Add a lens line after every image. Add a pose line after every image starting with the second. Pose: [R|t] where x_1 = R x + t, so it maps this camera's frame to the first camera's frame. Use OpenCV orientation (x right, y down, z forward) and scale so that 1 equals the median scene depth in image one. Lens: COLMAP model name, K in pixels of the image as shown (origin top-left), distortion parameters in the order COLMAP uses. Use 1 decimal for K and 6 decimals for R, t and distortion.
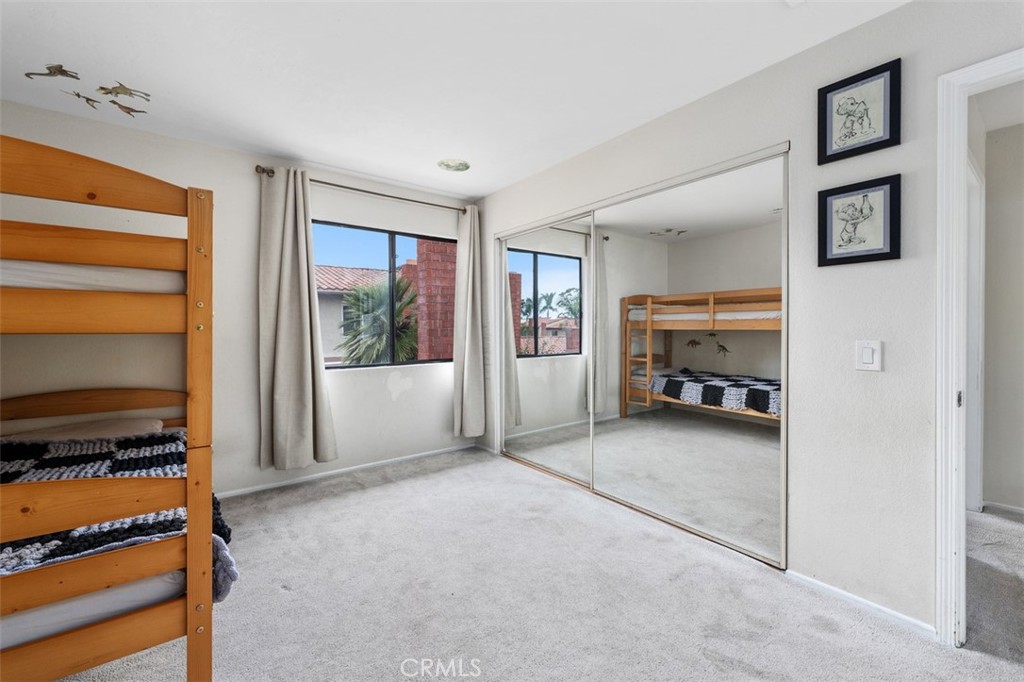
lens RADIAL K [[420.1, 0, 512.0], [0, 420.1, 329.6], [0, 0, 1]] dist [0.000702, 0.000161]
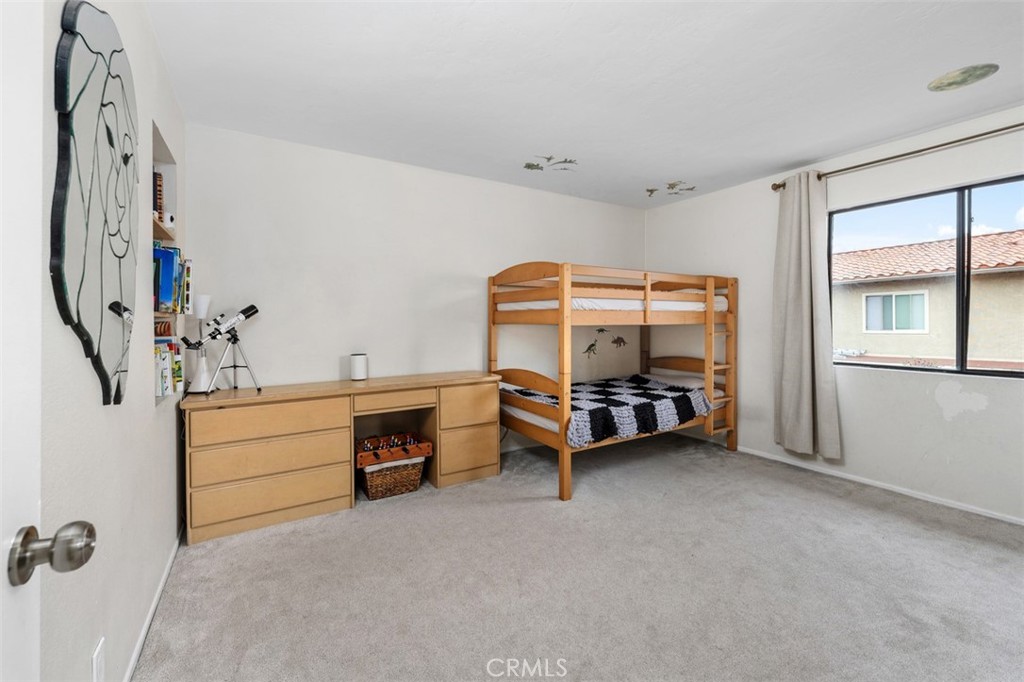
lens RADIAL K [[420.1, 0, 512.0], [0, 420.1, 329.6], [0, 0, 1]] dist [0.000702, 0.000161]
pose [[-0.113975, 0.017240, -0.993334, 0.730864], [-0.002045, 0.999843, 0.017588, -0.001548], [0.993482, 0.004036, -0.113922, 0.451121]]
